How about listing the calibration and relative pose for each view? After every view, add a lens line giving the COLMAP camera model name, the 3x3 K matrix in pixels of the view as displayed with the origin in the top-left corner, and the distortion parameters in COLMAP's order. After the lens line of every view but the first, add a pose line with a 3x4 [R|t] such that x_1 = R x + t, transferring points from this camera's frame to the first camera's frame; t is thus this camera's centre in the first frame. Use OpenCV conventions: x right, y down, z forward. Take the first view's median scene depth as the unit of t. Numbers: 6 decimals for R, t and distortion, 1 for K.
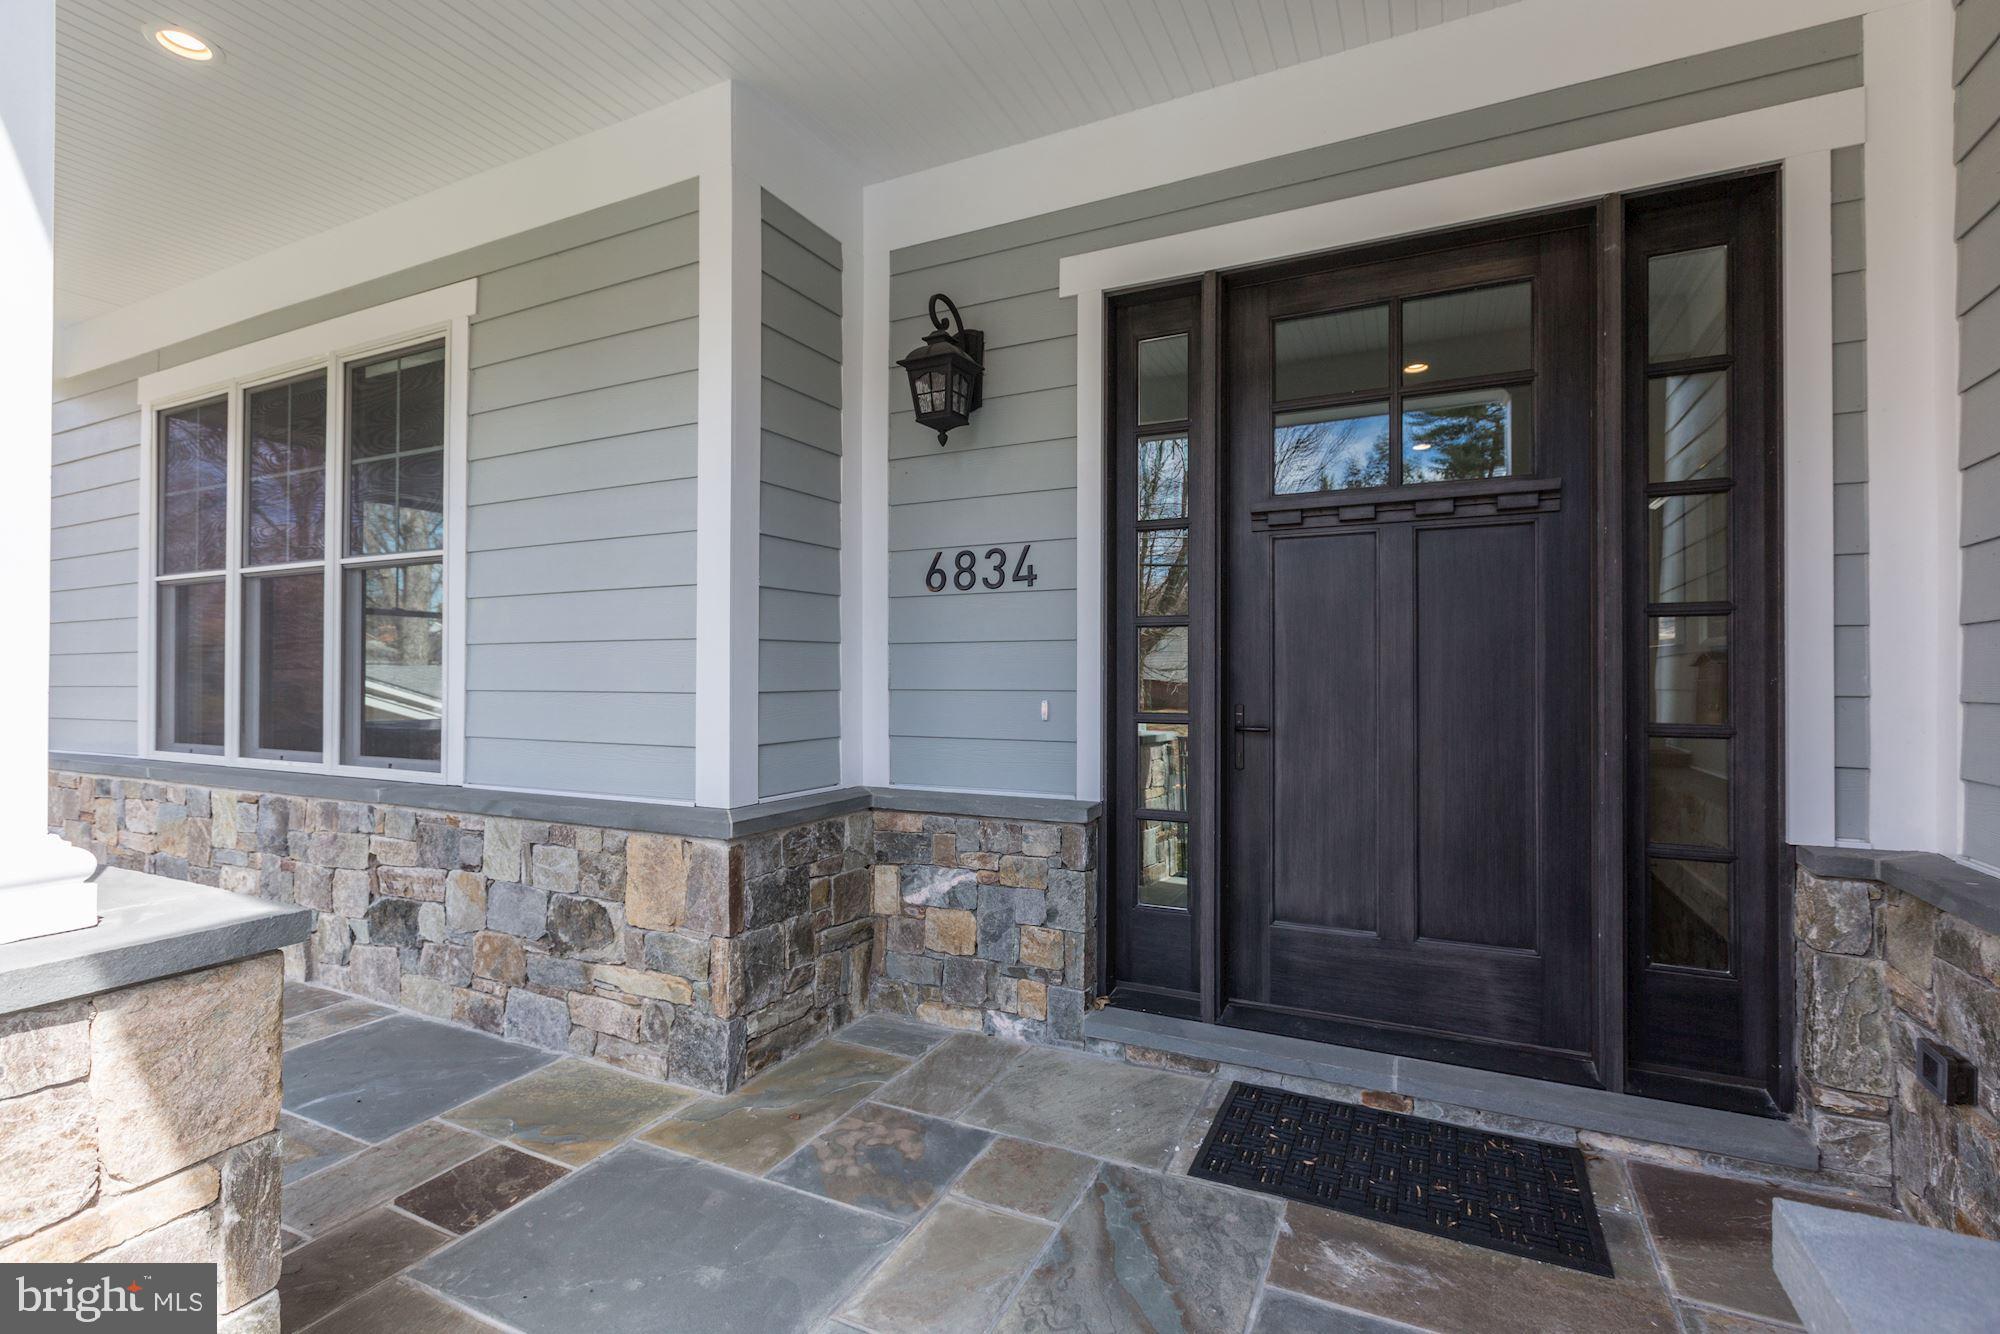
lens RADIAL K [[907.2, 0, 1061.9], [0, 907.2, 665.8], [0, 0, 1]] dist [-0.003561, -0.000180]
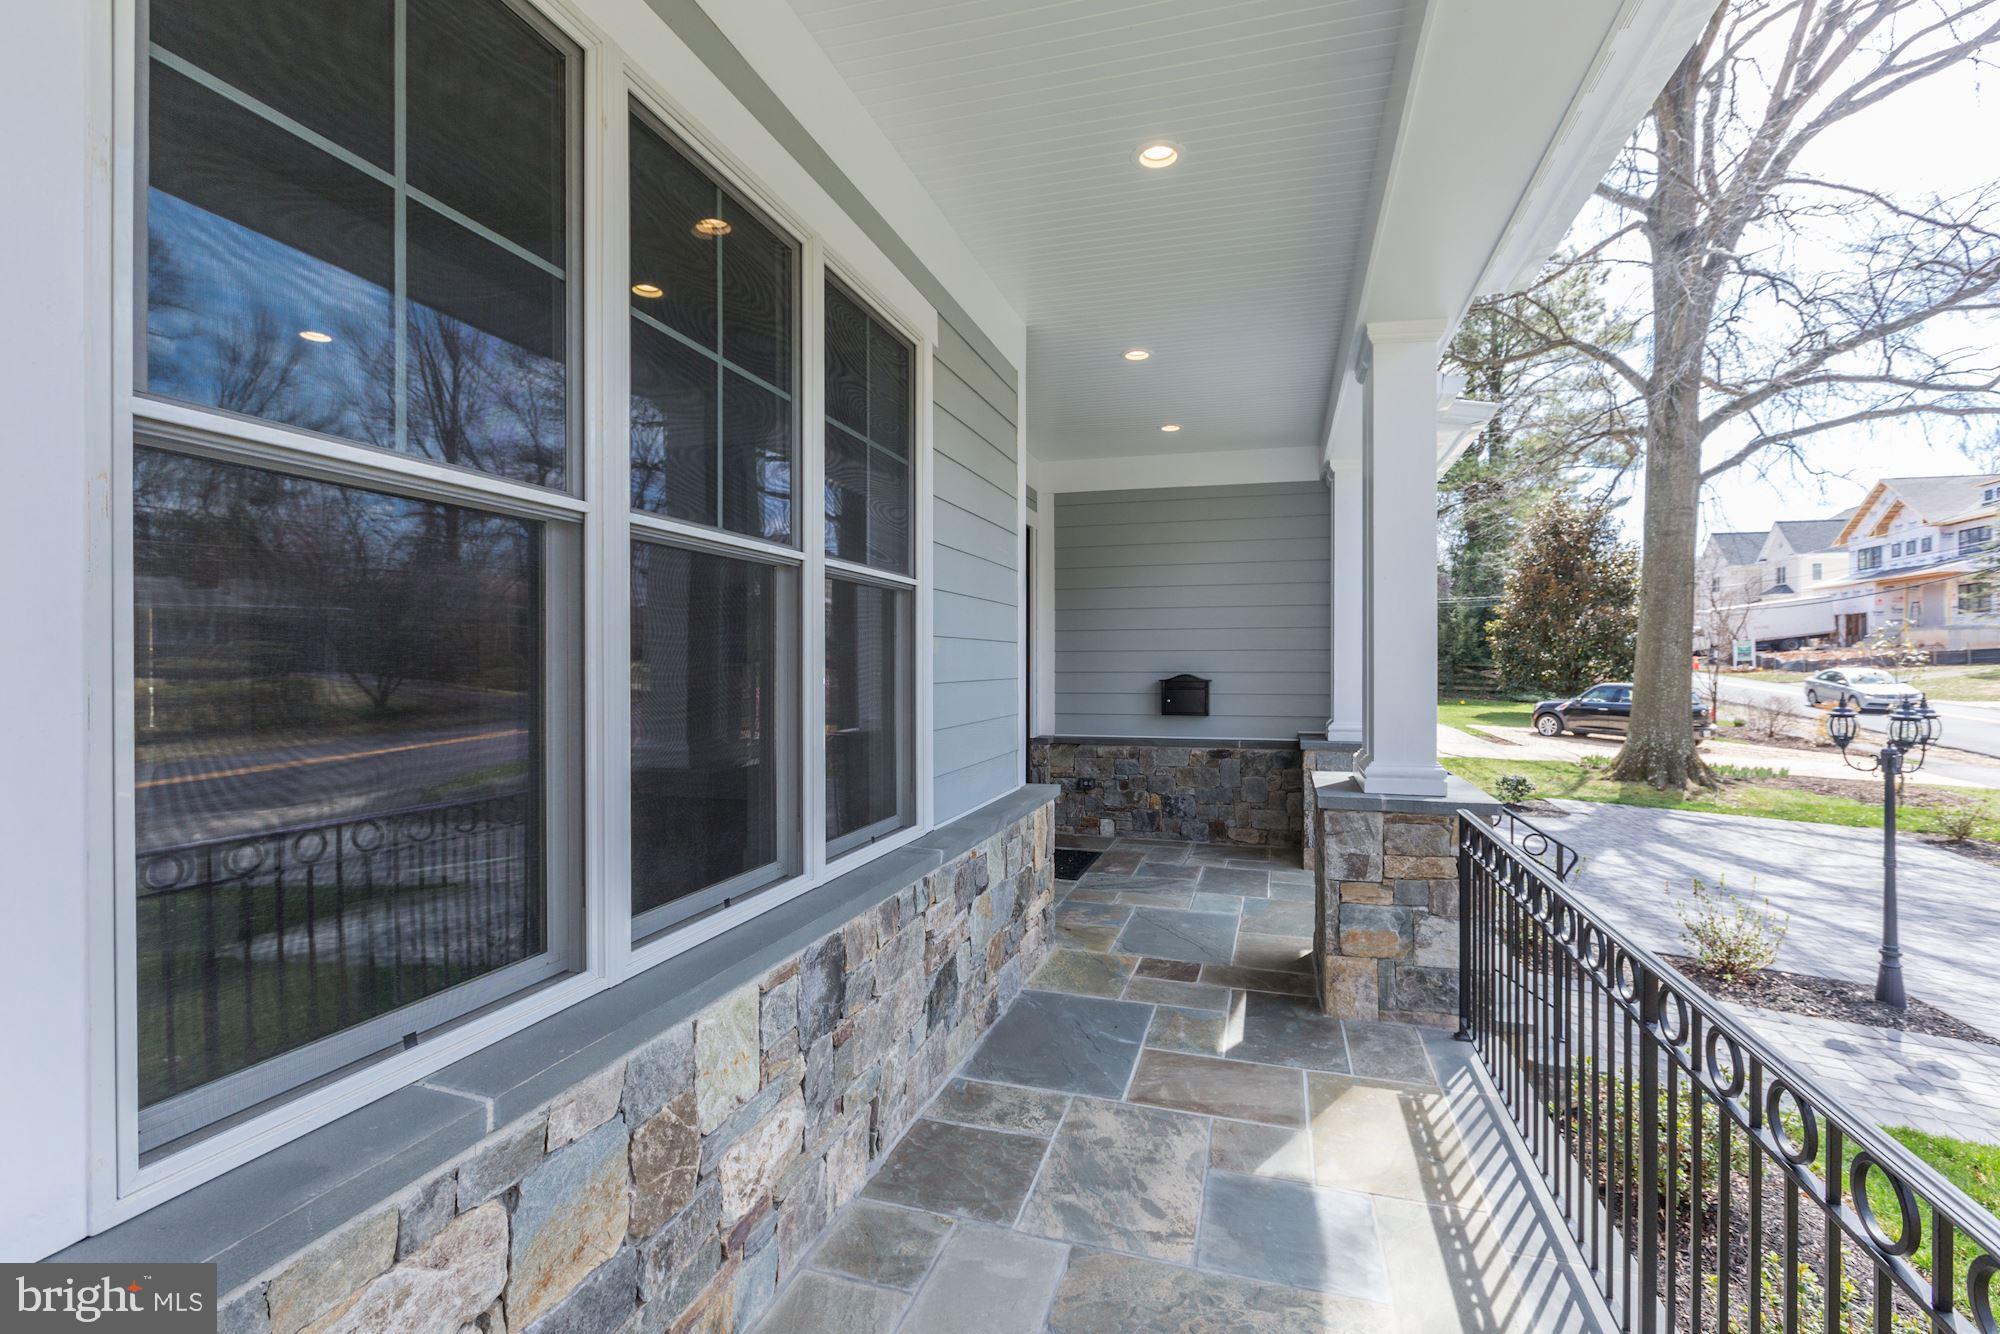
lens RADIAL K [[907.2, 0, 1003.9], [0, 907.2, 656.8], [0, 0, 1]] dist [-0.003561, -0.000180]
pose [[-0.133530, -0.002687, 0.991041, -2.173388], [-0.011758, 0.999930, 0.001127, -0.072616], [-0.990975, -0.011502, -0.133553, 1.403704]]
